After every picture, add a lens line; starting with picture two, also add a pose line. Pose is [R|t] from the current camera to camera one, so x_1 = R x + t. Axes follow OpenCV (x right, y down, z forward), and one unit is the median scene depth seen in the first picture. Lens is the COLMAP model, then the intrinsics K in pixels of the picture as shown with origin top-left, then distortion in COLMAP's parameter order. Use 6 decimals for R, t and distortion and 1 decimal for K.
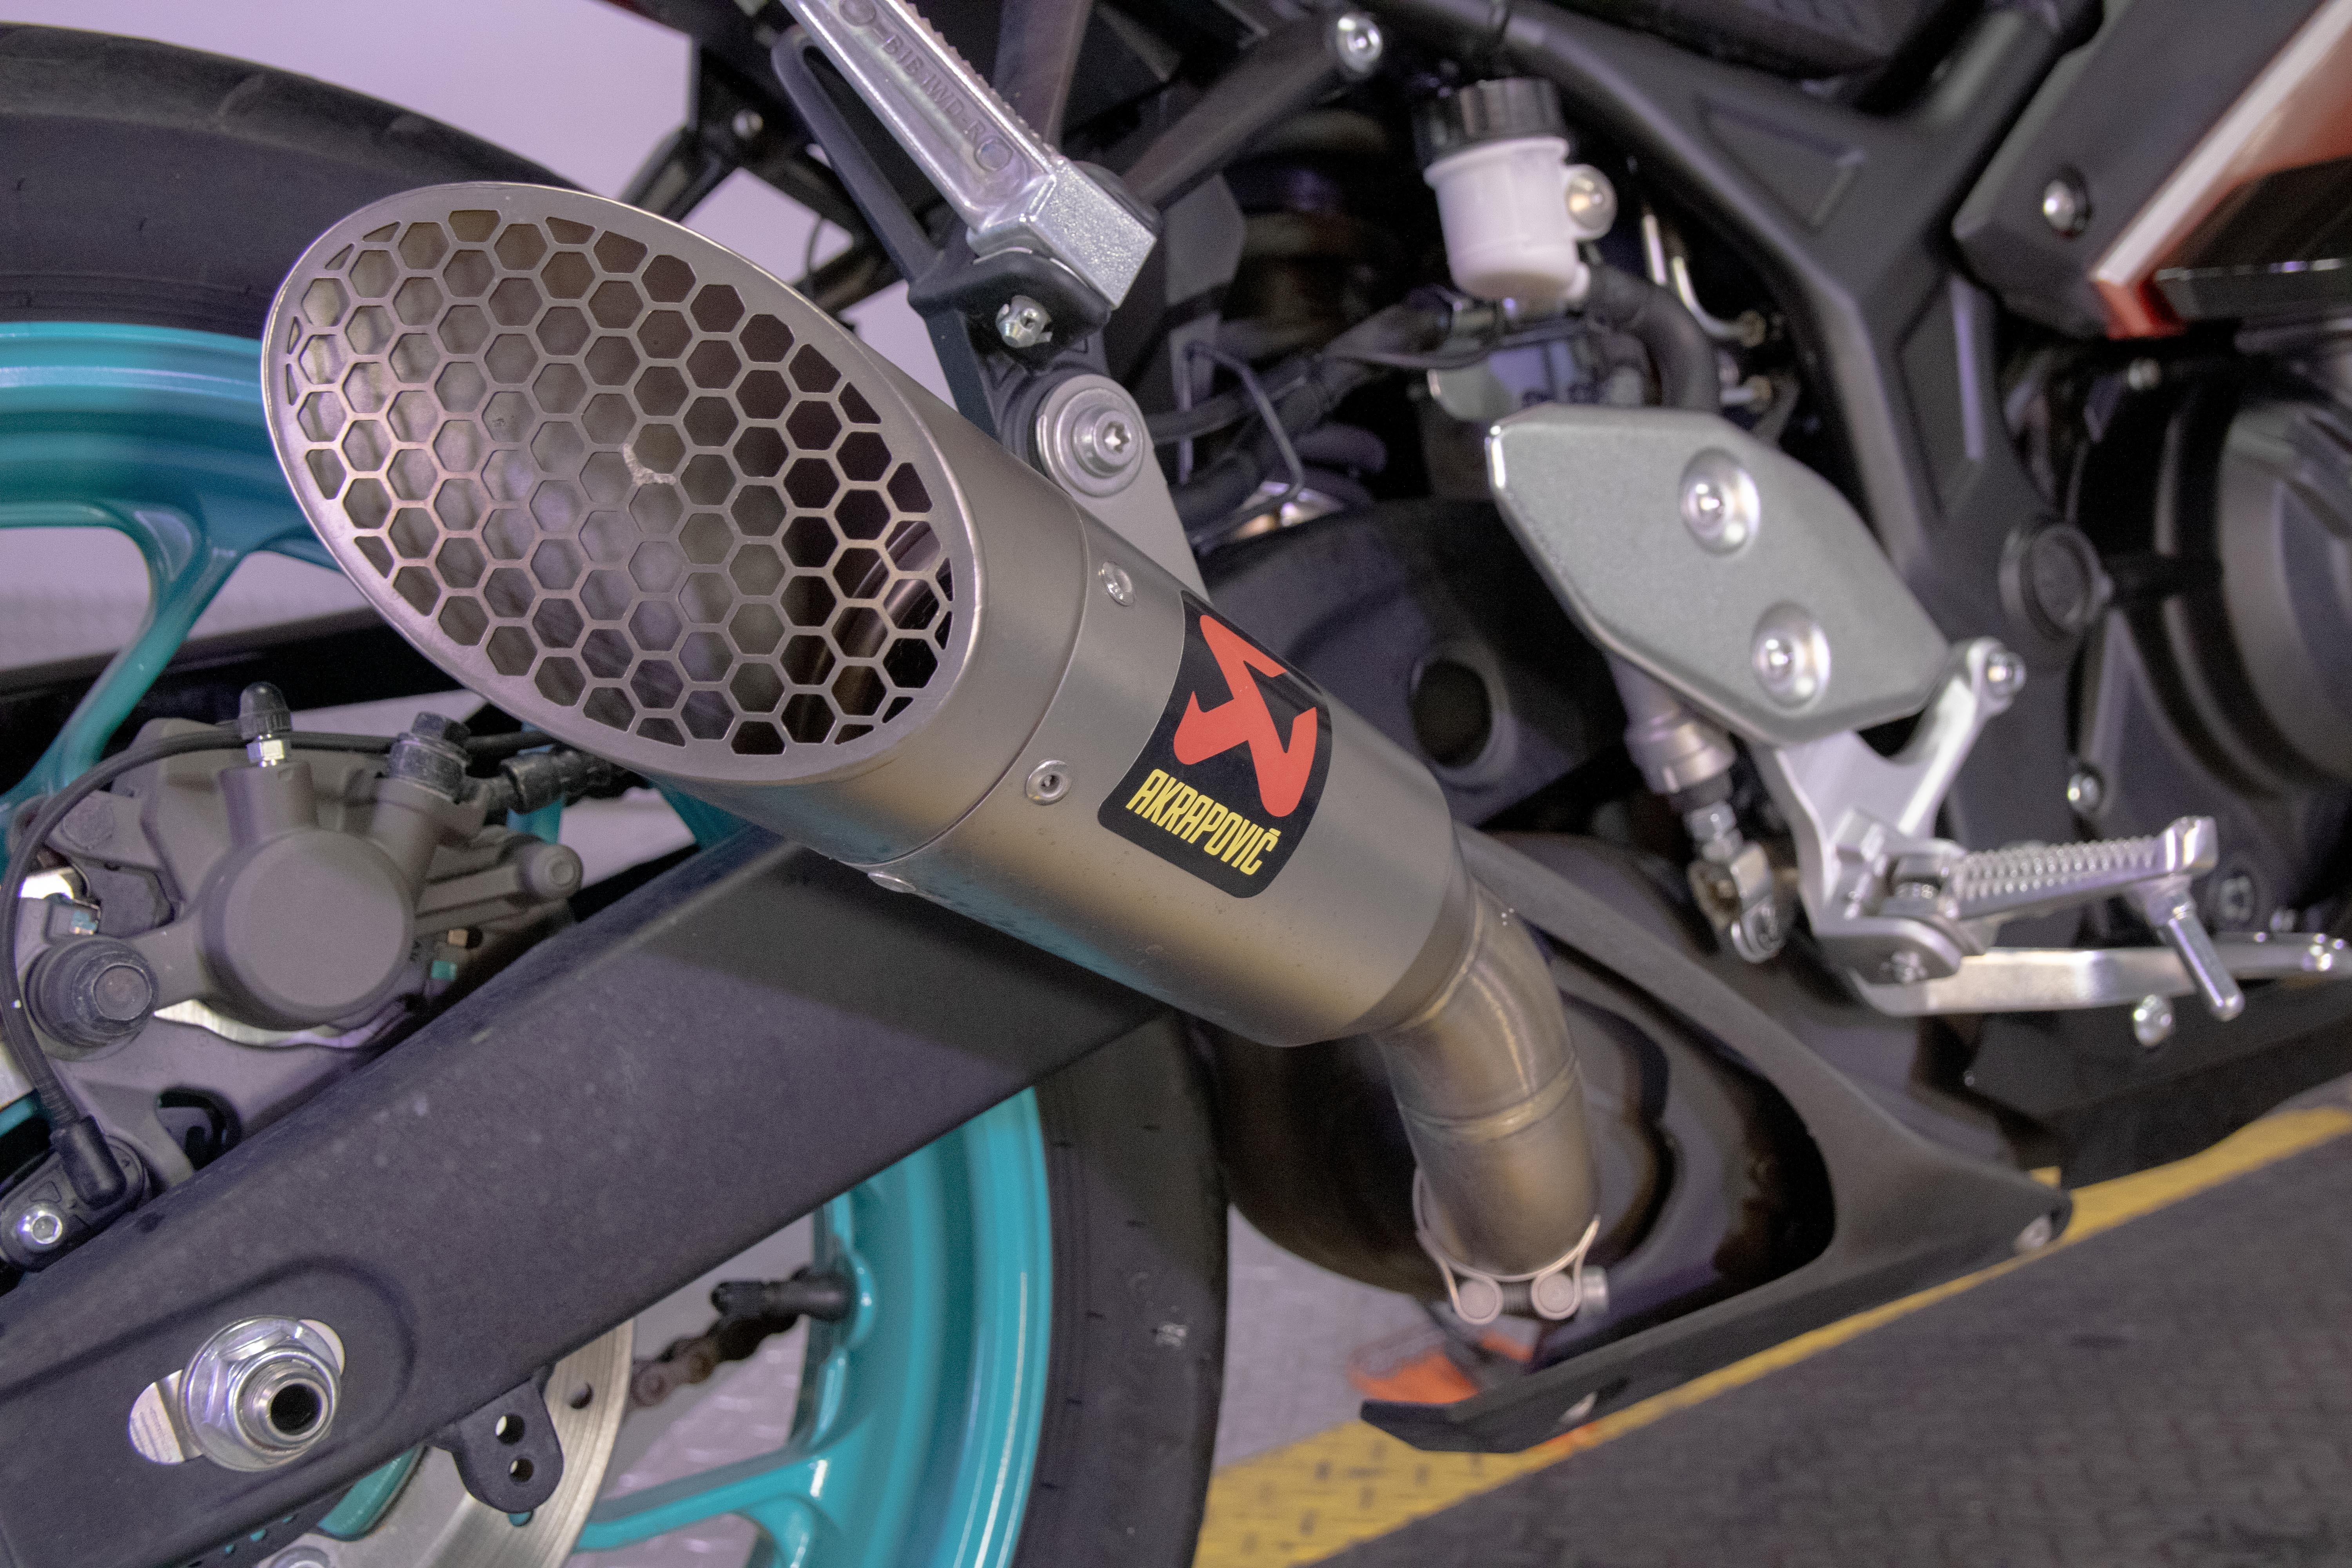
lens RADIAL K [[2591.5, 0, 1176.0], [0, 2591.5, 784.0], [0, 0, 1]] dist [-0.047303, 0.153510]
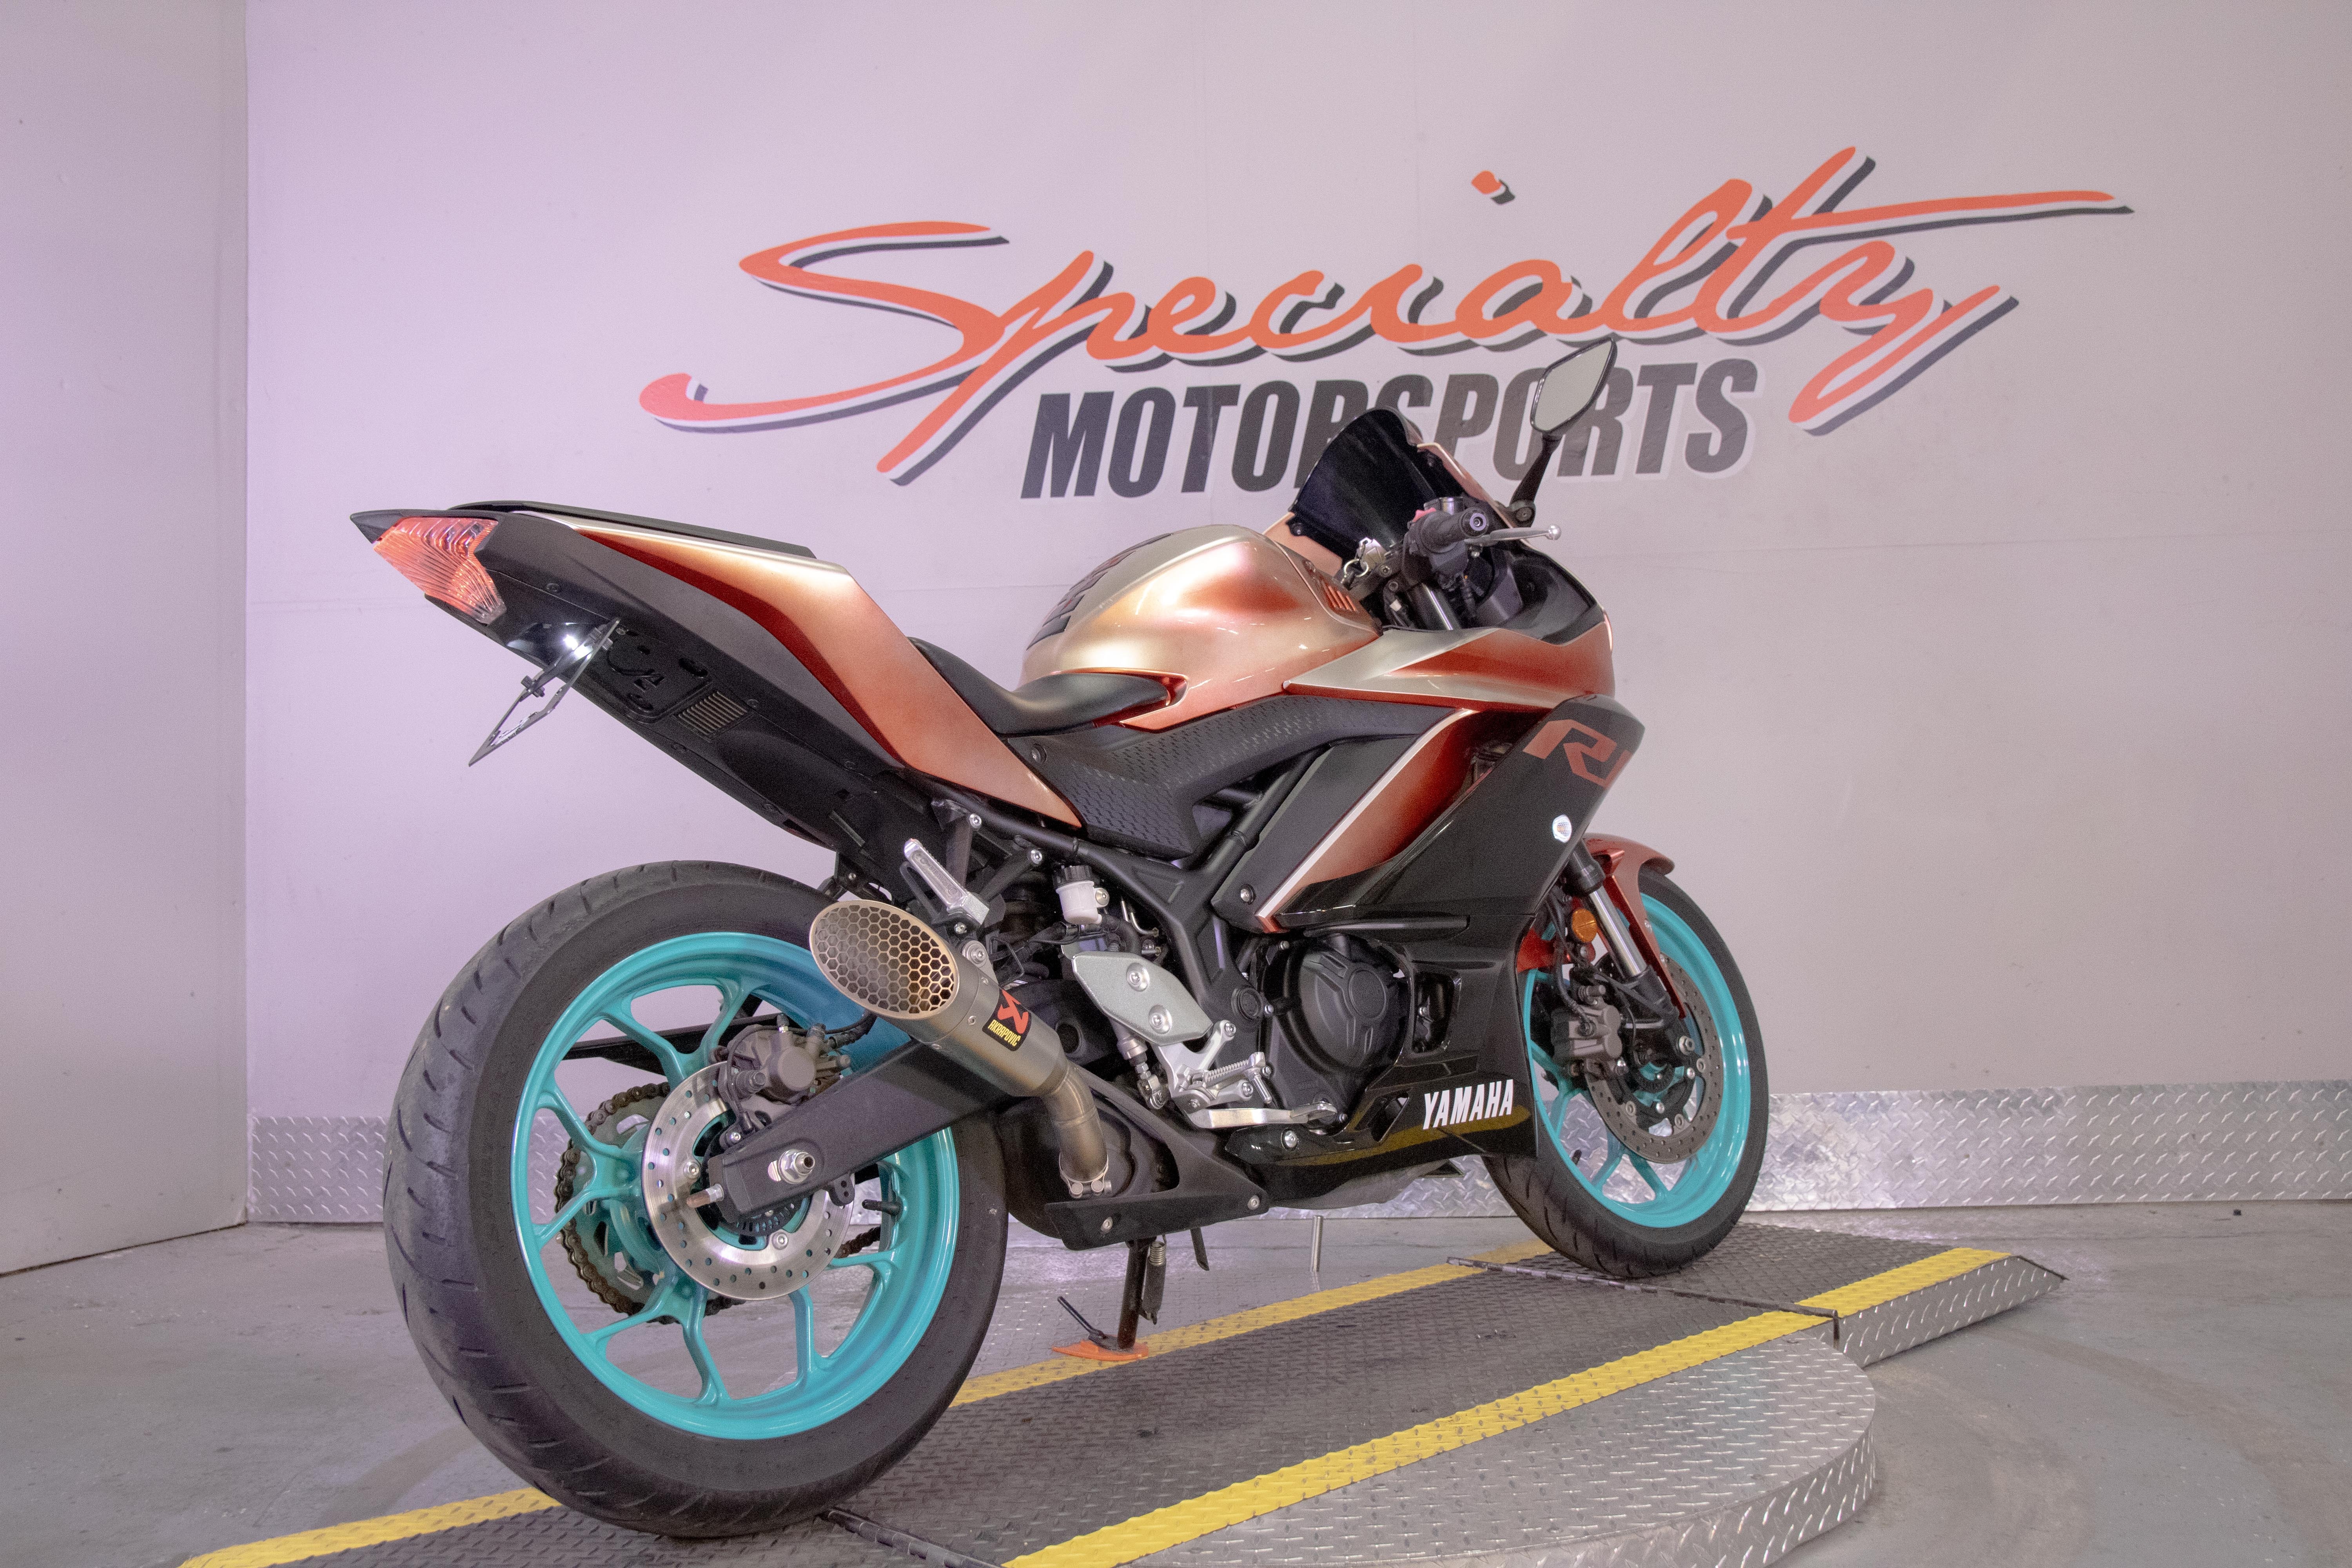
lens RADIAL K [[1879.6, 0, 1167.8], [0, 1879.6, 788.3], [0, 0, 1]] dist [-0.074750, 0.086205]
pose [[0.992129, -0.008310, 0.124946, -0.078776], [0.041404, 0.963445, -0.264688, 0.339902], [-0.118180, 0.267778, 0.956205, -1.625242]]
